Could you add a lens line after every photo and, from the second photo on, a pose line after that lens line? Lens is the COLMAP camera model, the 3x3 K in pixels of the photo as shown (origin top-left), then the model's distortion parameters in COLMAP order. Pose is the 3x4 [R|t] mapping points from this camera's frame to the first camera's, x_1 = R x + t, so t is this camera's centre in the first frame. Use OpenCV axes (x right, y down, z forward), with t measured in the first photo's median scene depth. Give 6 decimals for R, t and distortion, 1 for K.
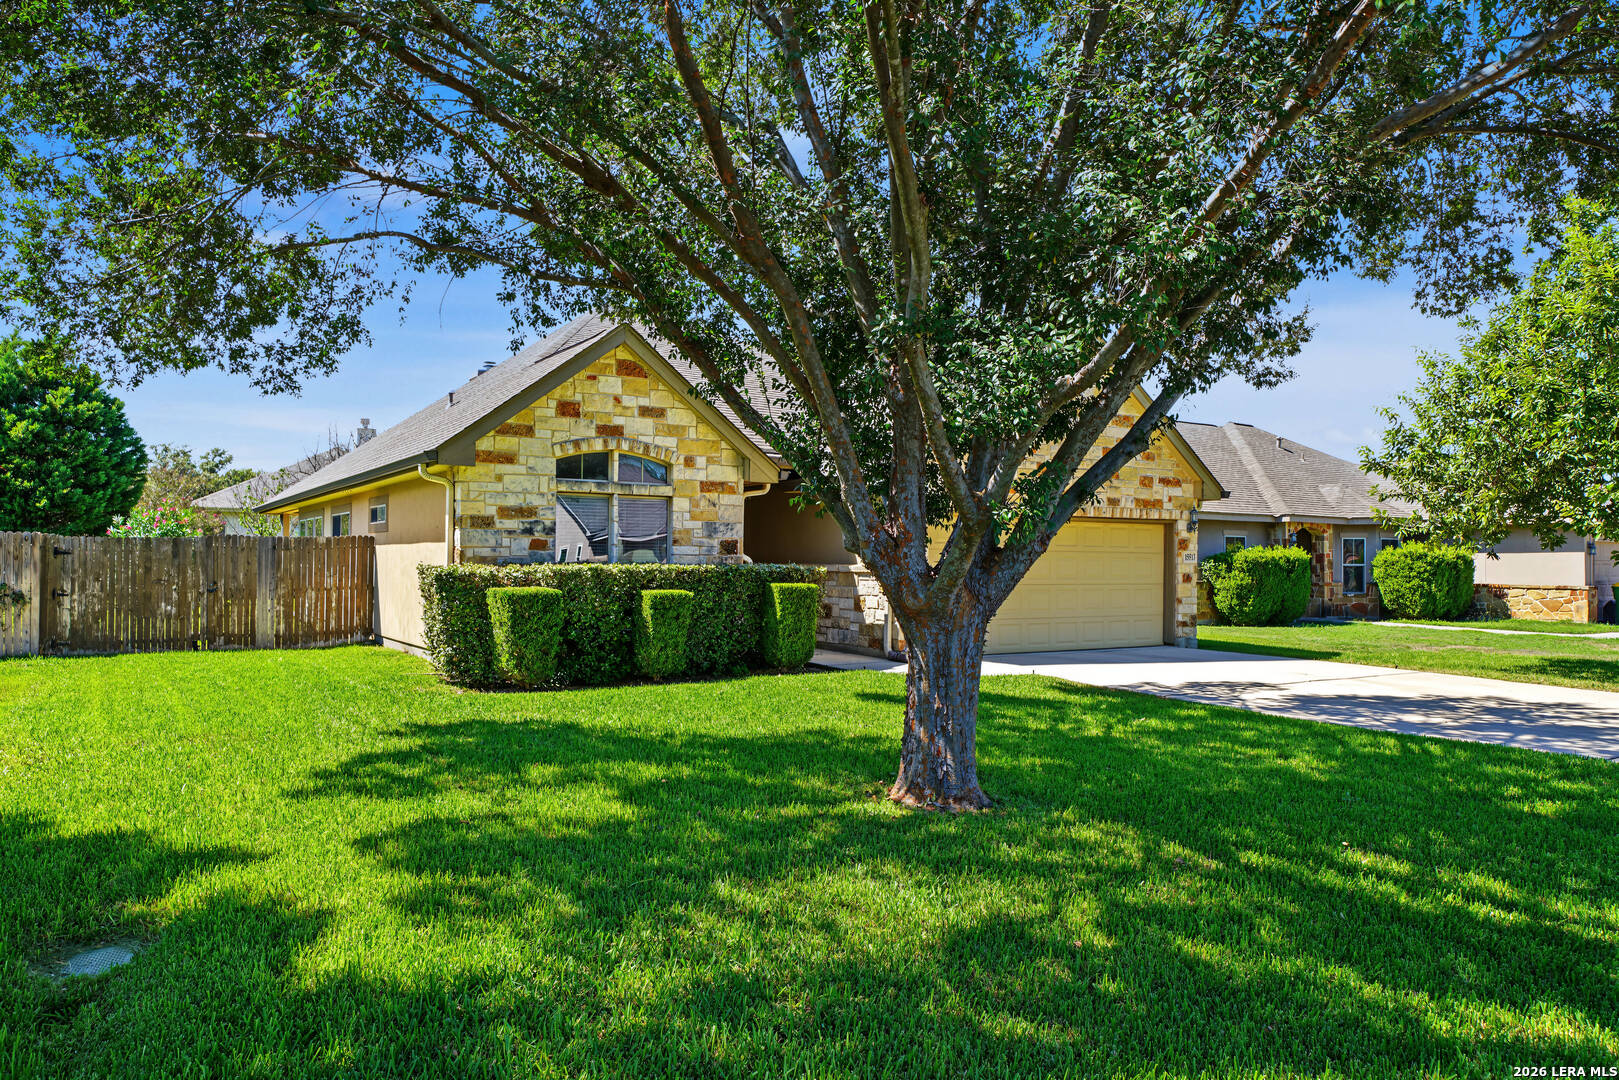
lens RADIAL K [[1099.6, 0, 810.9], [0, 1099.6, 537.3], [0, 0, 1]] dist [-0.026569, -0.000594]
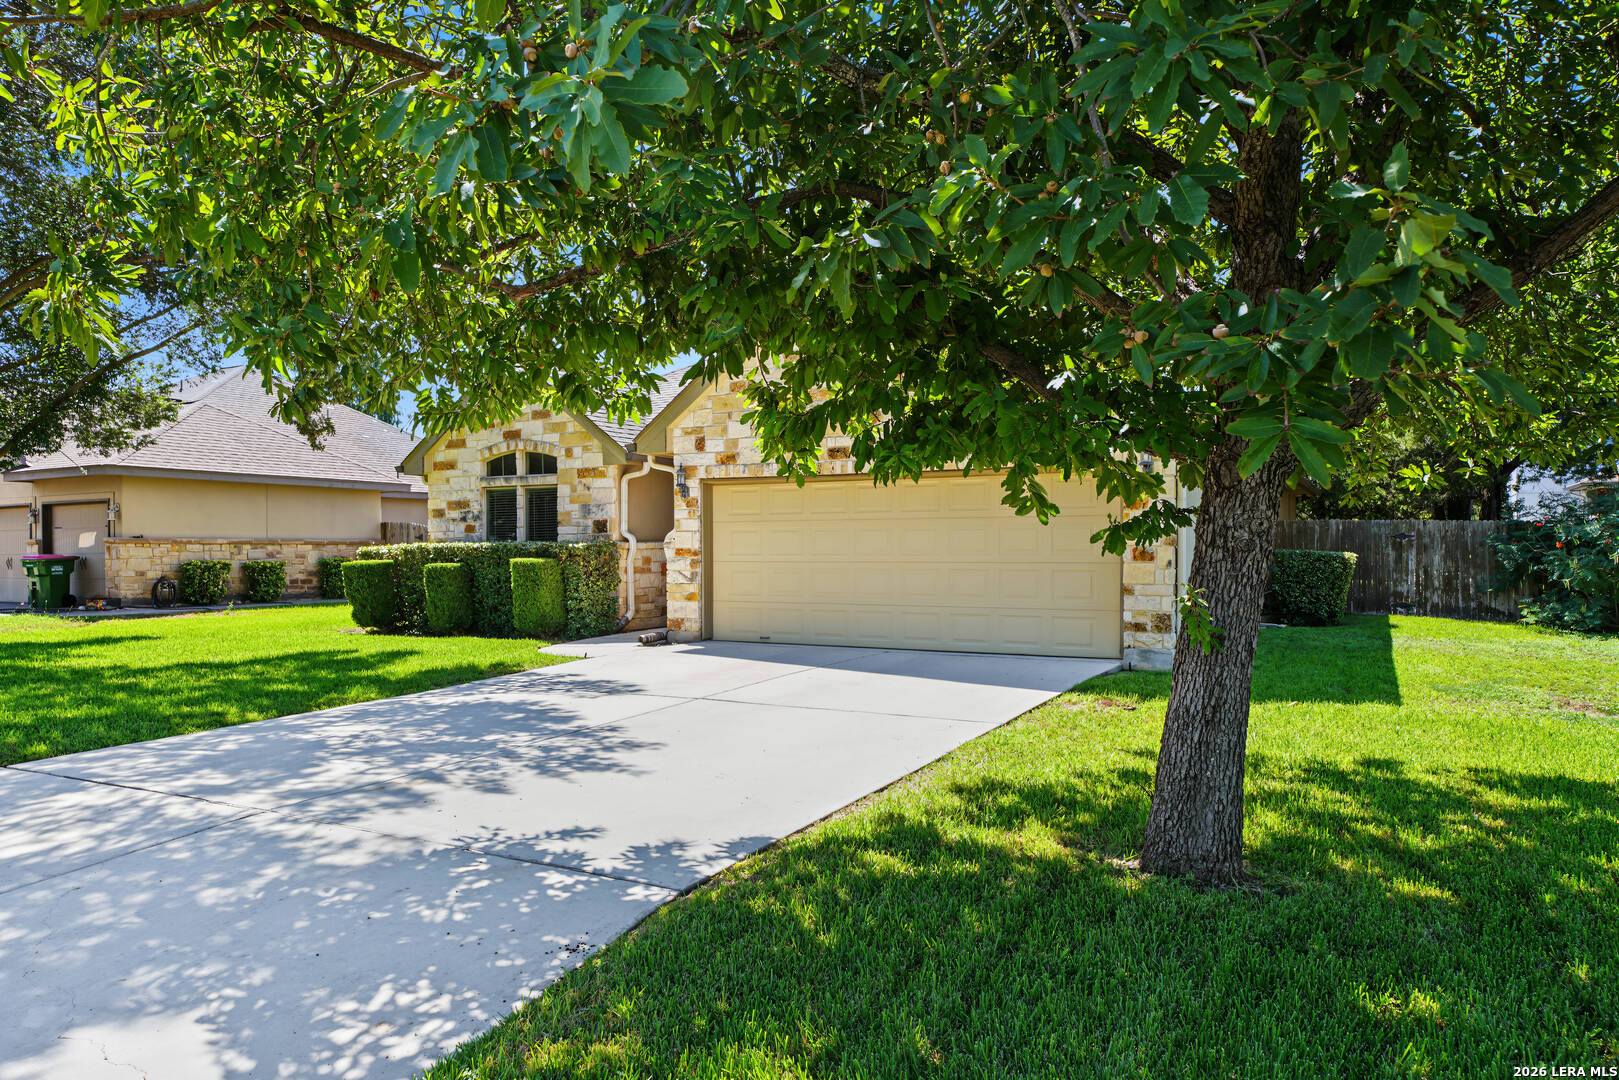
lens RADIAL K [[1099.6, 0, 807.3], [0, 1099.6, 544.1], [0, 0, 1]] dist [-0.026569, -0.000594]
pose [[0.468058, -0.010945, -0.883630, 1.006517], [0.029205, 0.999569, 0.003089, 0.030011], [0.883215, -0.027253, 0.468176, 0.673885]]
